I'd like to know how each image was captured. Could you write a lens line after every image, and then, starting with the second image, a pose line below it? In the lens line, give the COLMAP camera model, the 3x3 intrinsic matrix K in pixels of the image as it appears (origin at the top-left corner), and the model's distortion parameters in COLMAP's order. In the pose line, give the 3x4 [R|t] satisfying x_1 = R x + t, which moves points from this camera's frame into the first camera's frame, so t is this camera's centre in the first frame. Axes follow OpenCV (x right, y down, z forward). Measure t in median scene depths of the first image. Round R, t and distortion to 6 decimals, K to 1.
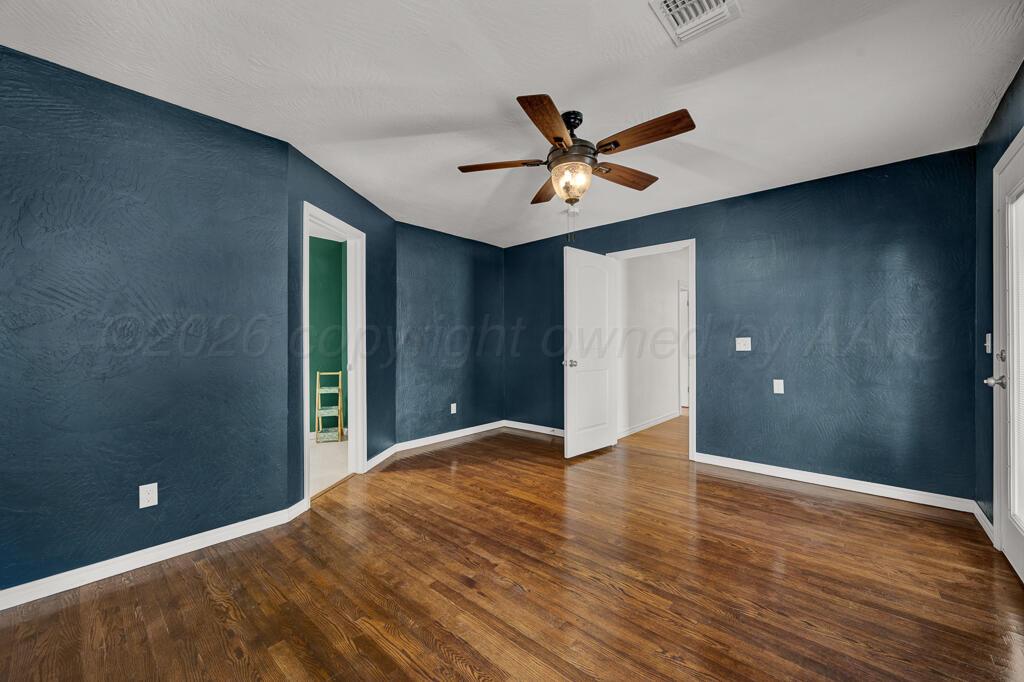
lens RADIAL K [[408.0, 0, 517.0], [0, 408.0, 342.2], [0, 0, 1]] dist [0.001775, -0.000052]
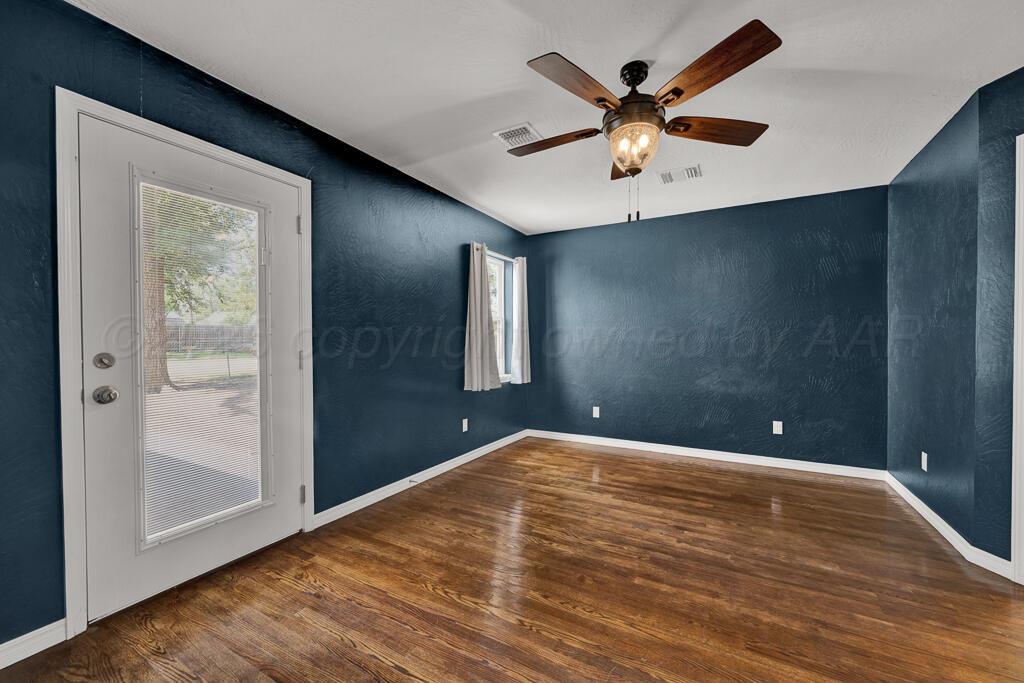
lens RADIAL K [[408.0, 0, 510.4], [0, 408.0, 343.5], [0, 0, 1]] dist [0.001775, -0.000052]
pose [[-0.979810, 0.004406, -0.199881, 0.645105], [0.004150, 0.999990, 0.001700, -0.000561], [0.199886, 0.000836, -0.979819, 2.080598]]
